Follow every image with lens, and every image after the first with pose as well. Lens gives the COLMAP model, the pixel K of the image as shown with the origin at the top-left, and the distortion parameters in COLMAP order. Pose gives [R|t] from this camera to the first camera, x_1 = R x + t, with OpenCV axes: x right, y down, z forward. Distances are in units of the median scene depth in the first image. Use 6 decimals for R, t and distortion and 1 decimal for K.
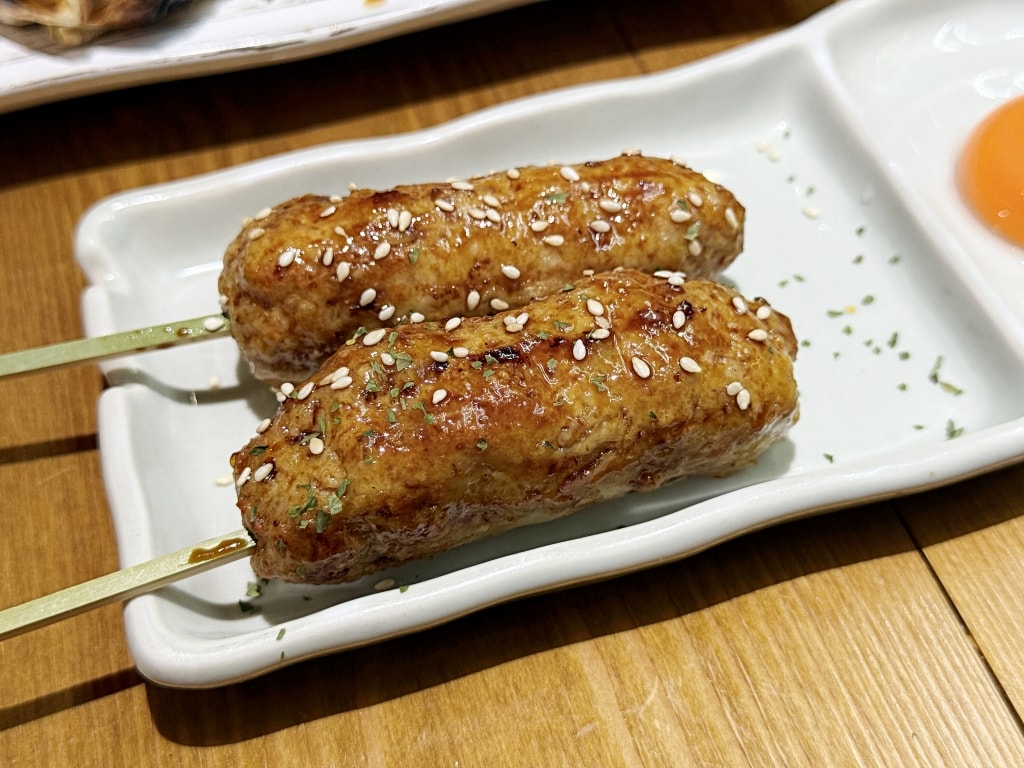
lens RADIAL K [[1609.1, 0, 515.0], [0, 1609.1, 381.2], [0, 0, 1]] dist [0.111531, 0.000000]
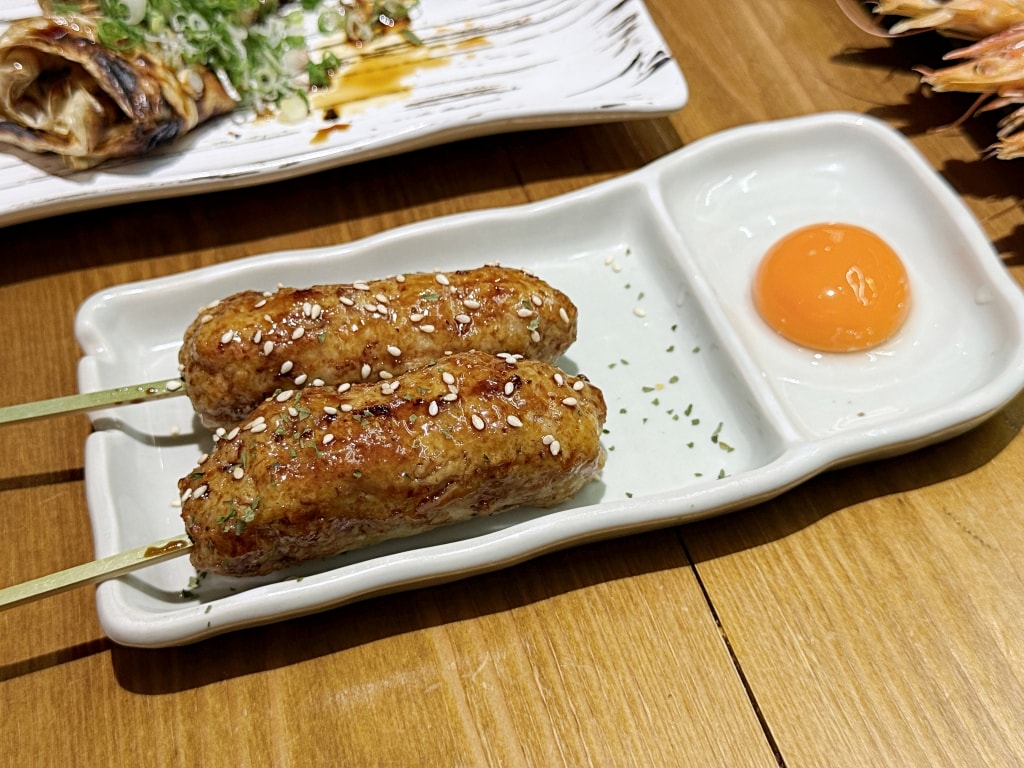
lens RADIAL K [[1609.1, 0, 504.3], [0, 1609.1, 388.6], [0, 0, 1]] dist [0.111531, 0.000000]
pose [[0.999595, 0.022758, -0.017057, 0.114866], [-0.023592, 0.998450, -0.050399, 0.029418], [0.015884, 0.050781, 0.998583, -0.346668]]
